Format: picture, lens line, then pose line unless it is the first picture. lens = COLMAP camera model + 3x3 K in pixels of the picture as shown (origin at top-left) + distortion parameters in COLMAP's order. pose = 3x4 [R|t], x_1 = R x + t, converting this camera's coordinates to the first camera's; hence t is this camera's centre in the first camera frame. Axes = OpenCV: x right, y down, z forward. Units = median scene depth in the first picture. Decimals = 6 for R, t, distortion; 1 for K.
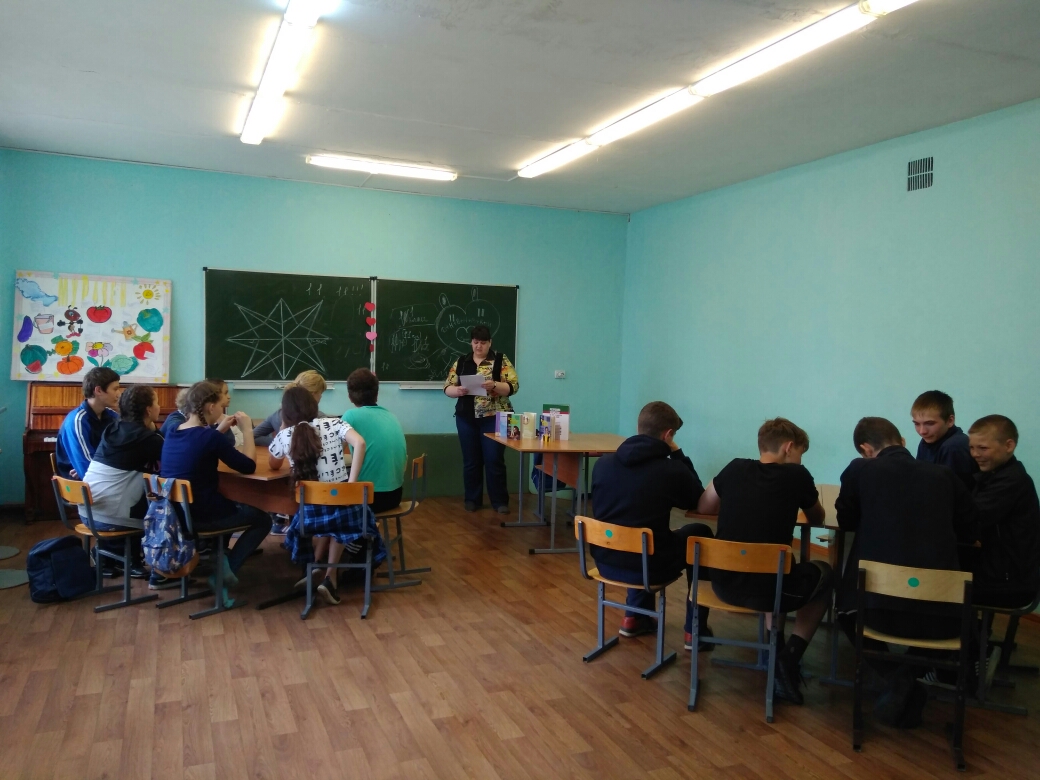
lens RADIAL K [[877.9, 0, 520.0], [0, 877.9, 390.0], [0, 0, 1]] dist [-0.000003, 0.001425]
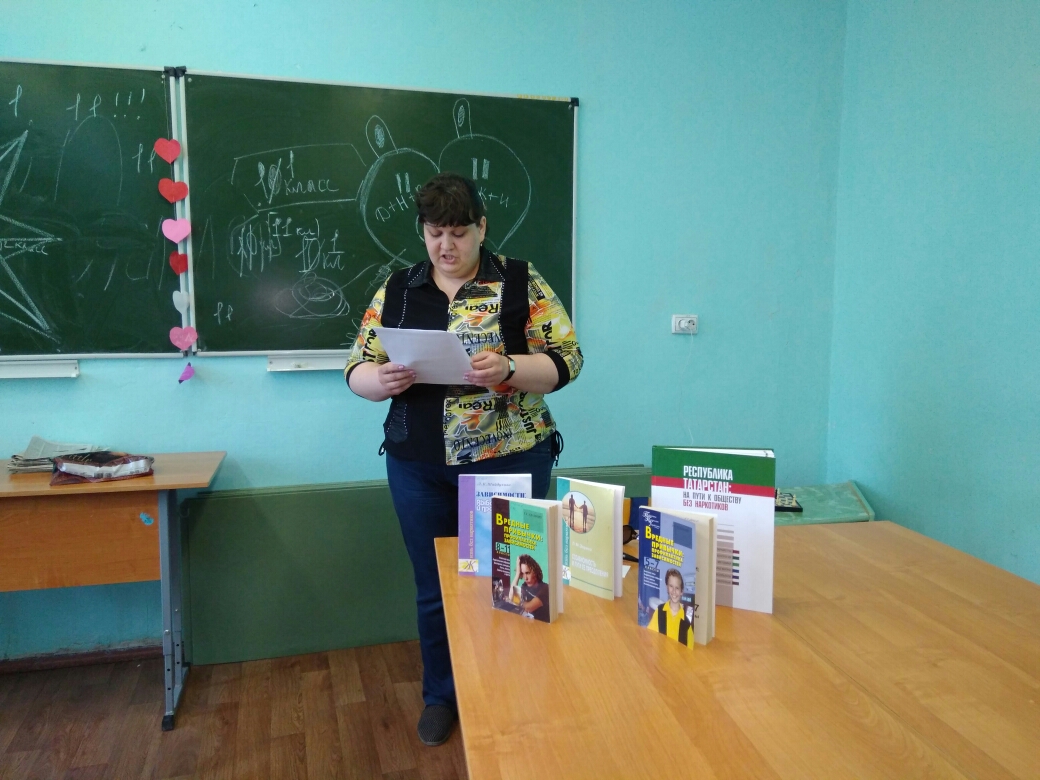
lens RADIAL K [[877.9, 0, 520.0], [0, 877.9, 390.0], [0, 0, 1]] dist [-0.000003, 0.001425]
pose [[0.994025, -0.015676, -0.108019, 0.014098], [0.020720, 0.998739, 0.045731, -0.008168], [0.107166, -0.047696, 0.993096, 0.648087]]
